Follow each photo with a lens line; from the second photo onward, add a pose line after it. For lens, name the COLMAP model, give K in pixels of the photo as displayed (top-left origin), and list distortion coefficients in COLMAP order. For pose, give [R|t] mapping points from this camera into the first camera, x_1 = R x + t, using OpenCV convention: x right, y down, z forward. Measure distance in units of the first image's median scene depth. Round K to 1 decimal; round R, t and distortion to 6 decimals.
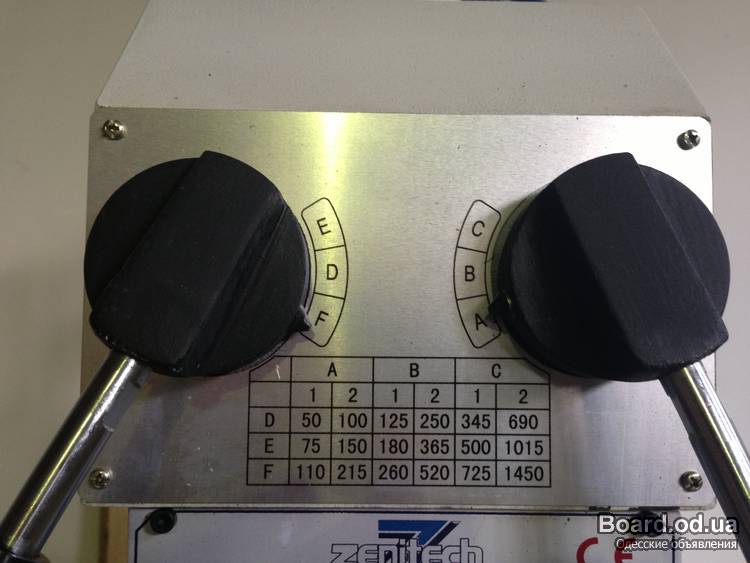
lens RADIAL K [[692.6, 0, 377.2], [0, 692.6, 282.6], [0, 0, 1]] dist [0.041300, 0.000000]
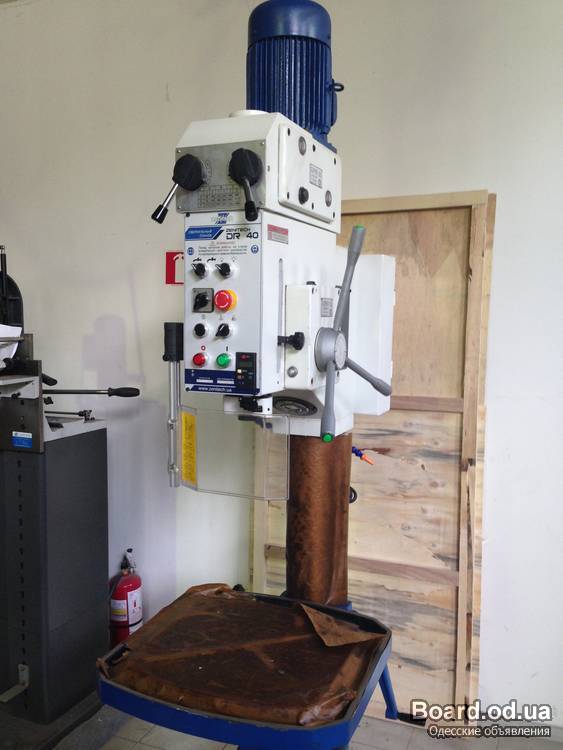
lens RADIAL K [[692.6, 0, 283.1], [0, 692.6, 373.8], [0, 0, 1]] dist [0.041300, 0.000000]
pose [[0.913213, 0.033106, -0.406136, 3.139863], [0.023530, 0.990747, 0.133670, 0.962516], [0.406803, -0.131625, 0.903983, -4.614858]]
